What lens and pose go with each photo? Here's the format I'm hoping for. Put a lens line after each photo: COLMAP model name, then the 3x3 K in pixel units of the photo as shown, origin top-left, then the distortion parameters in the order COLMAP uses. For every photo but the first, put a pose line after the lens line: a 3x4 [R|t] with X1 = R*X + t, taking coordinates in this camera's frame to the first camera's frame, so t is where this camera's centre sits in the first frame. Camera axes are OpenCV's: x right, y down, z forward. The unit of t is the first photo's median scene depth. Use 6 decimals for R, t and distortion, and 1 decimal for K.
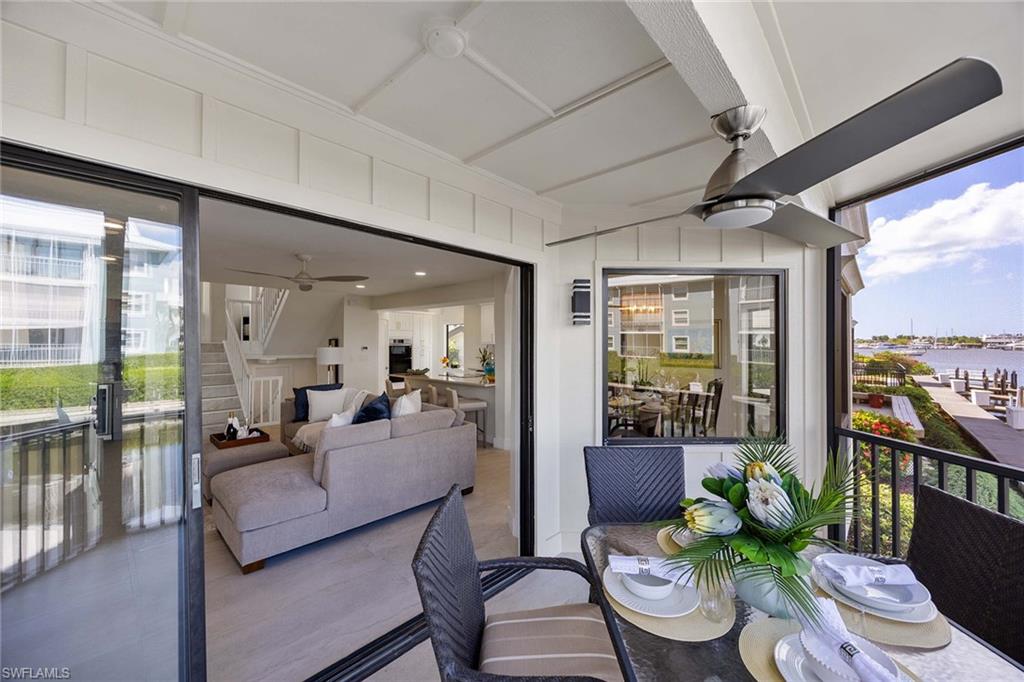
lens RADIAL K [[391.4, 0, 512.0], [0, 391.4, 341.0], [0, 0, 1]] dist [-0.003148, -0.000165]
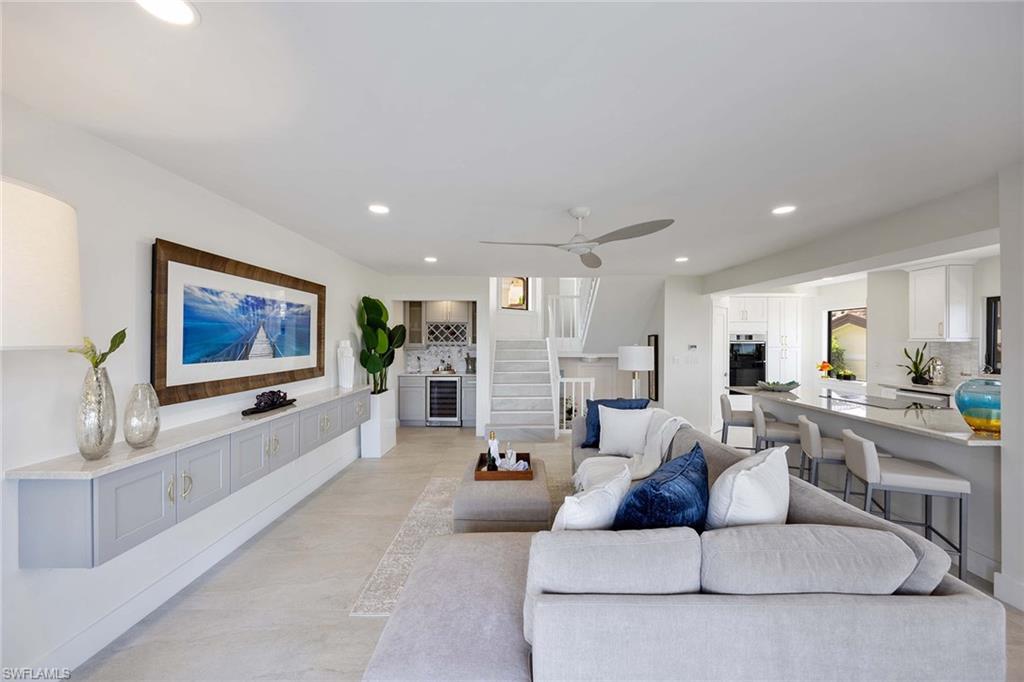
lens RADIAL K [[398.3, 0, 512.0], [0, 398.3, 341.0], [0, 0, 1]] dist [-0.004597, -0.000076]
pose [[0.682439, 0.000623, -0.730942, -0.064985], [0.005536, 0.999967, 0.006021, 0.000825], [0.730921, -0.008155, 0.682413, 0.258039]]
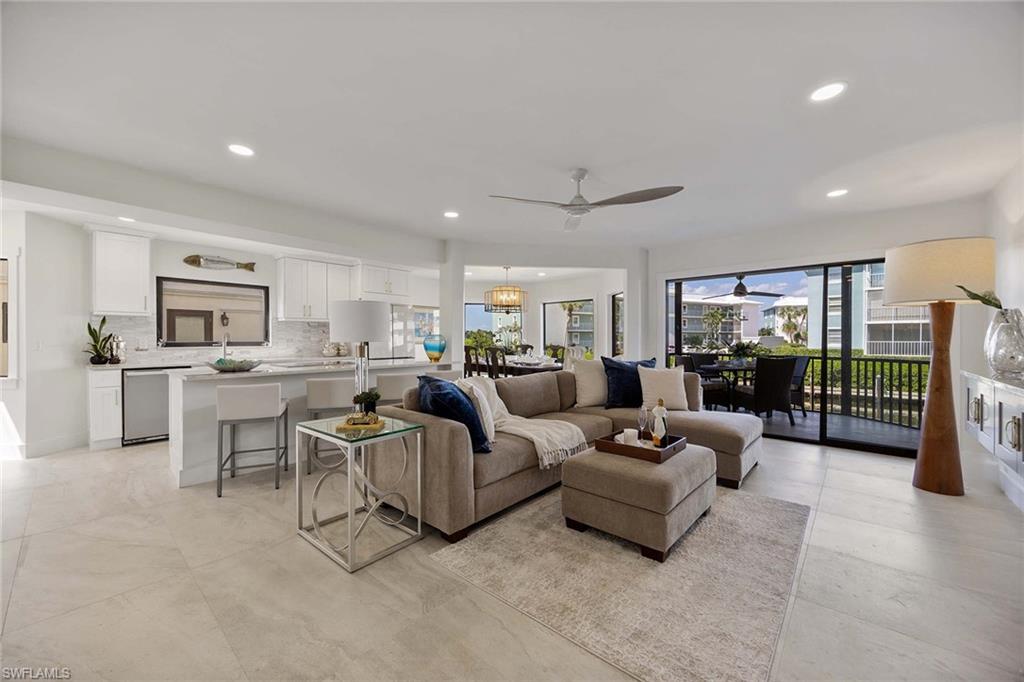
lens RADIAL K [[397.8, 0, 514.8], [0, 397.8, 341.2], [0, 0, 1]] dist [-0.005184, -0.000250]
pose [[-0.039067, -0.006598, 0.999215, -0.694986], [-0.004902, 0.999967, 0.006412, 0.041705], [-0.999225, -0.004648, -0.039098, 0.646966]]
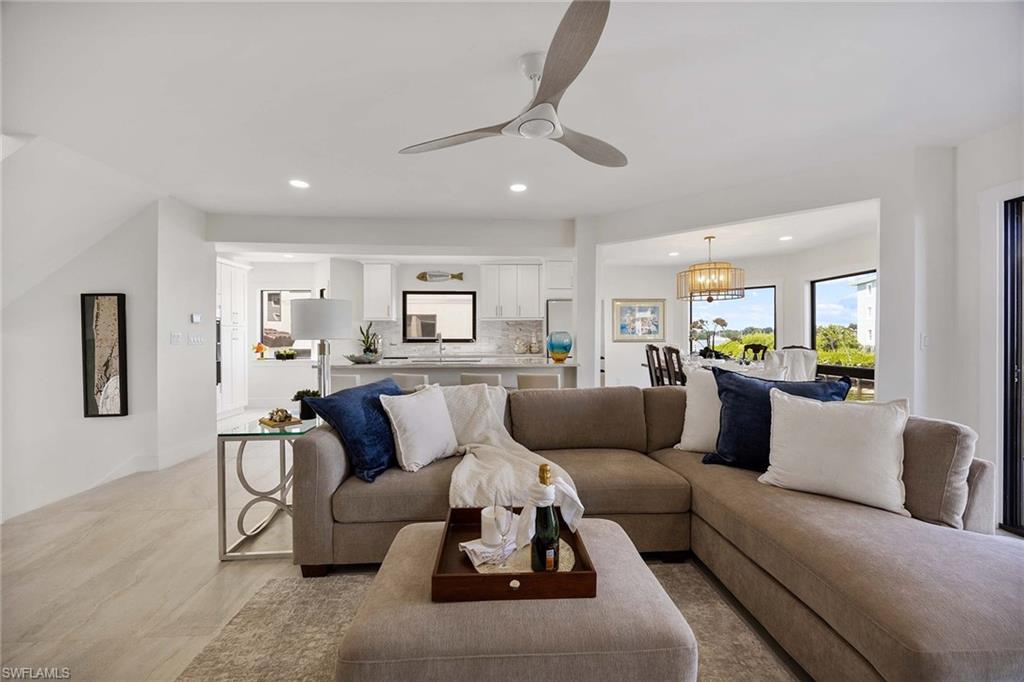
lens RADIAL K [[391.4, 0, 512.0], [0, 391.4, 341.0], [0, 0, 1]] dist [-0.003148, -0.000165]
pose [[0.696845, -0.009978, 0.717152, -0.481332], [-0.001406, 0.999882, 0.015278, 0.040733], [-0.717220, -0.011654, 0.696749, 0.412624]]
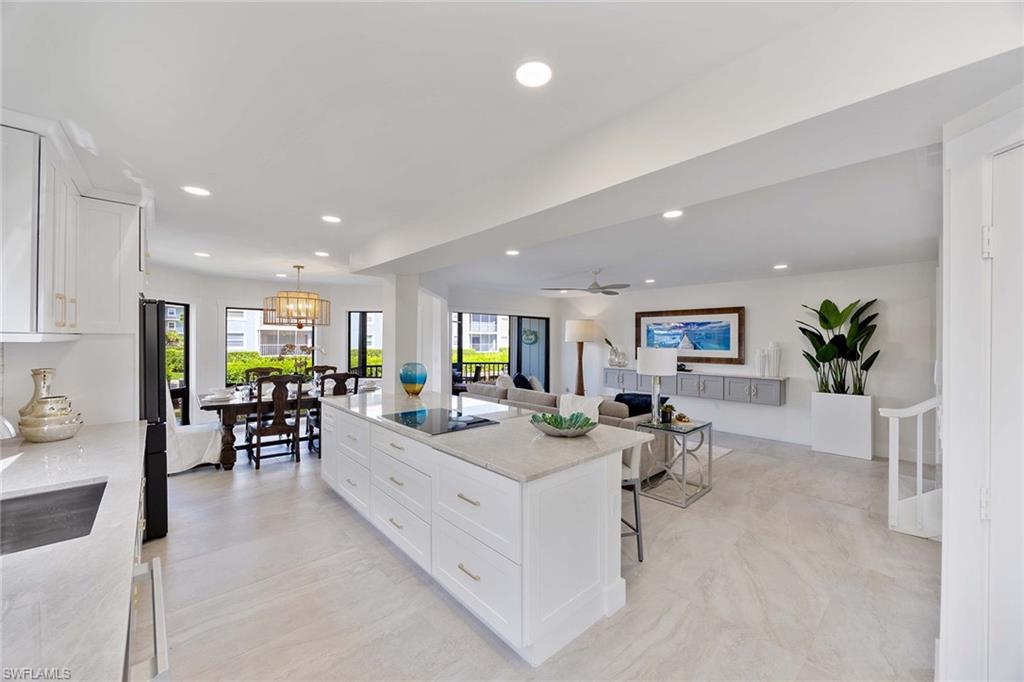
lens RADIAL K [[390.3, 0, 519.3], [0, 390.3, 339.3], [0, 0, 1]] dist [-0.001950, -0.000047]
pose [[-0.997991, -0.006956, 0.062965, -0.211193], [-0.007513, 0.999935, -0.008605, 0.007131], [-0.062901, -0.009061, -0.997979, 1.269730]]
